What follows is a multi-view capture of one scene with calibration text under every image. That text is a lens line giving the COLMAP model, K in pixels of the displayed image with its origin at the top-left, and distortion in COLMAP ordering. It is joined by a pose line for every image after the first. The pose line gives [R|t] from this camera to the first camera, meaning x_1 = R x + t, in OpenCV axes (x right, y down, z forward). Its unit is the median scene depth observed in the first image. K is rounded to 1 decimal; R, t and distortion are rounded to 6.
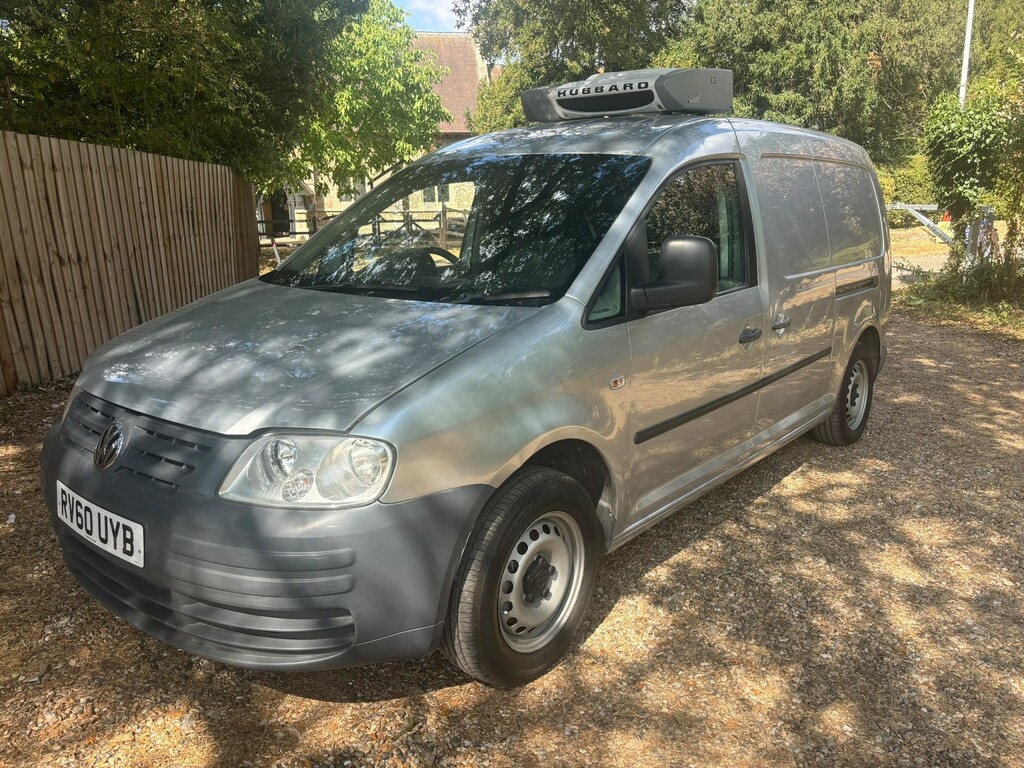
lens RADIAL K [[823.1, 0, 512.0], [0, 823.1, 384.0], [0, 0, 1]] dist [0.063047, 0.000151]
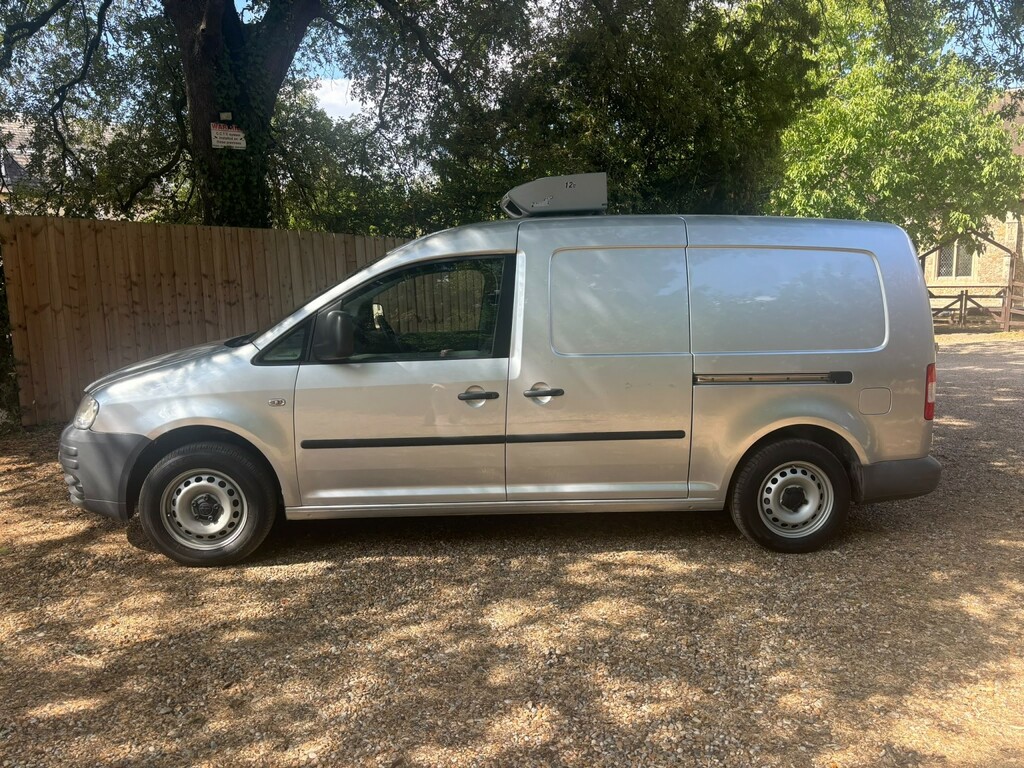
lens RADIAL K [[838.2, 0, 512.0], [0, 838.2, 384.0], [0, 0, 1]] dist [0.063621, -0.087881]
pose [[0.650939, 0.099732, -0.752550, 1.214069], [-0.163115, 0.986553, -0.010348, -0.069694], [0.741399, 0.129488, 0.658454, 0.209312]]
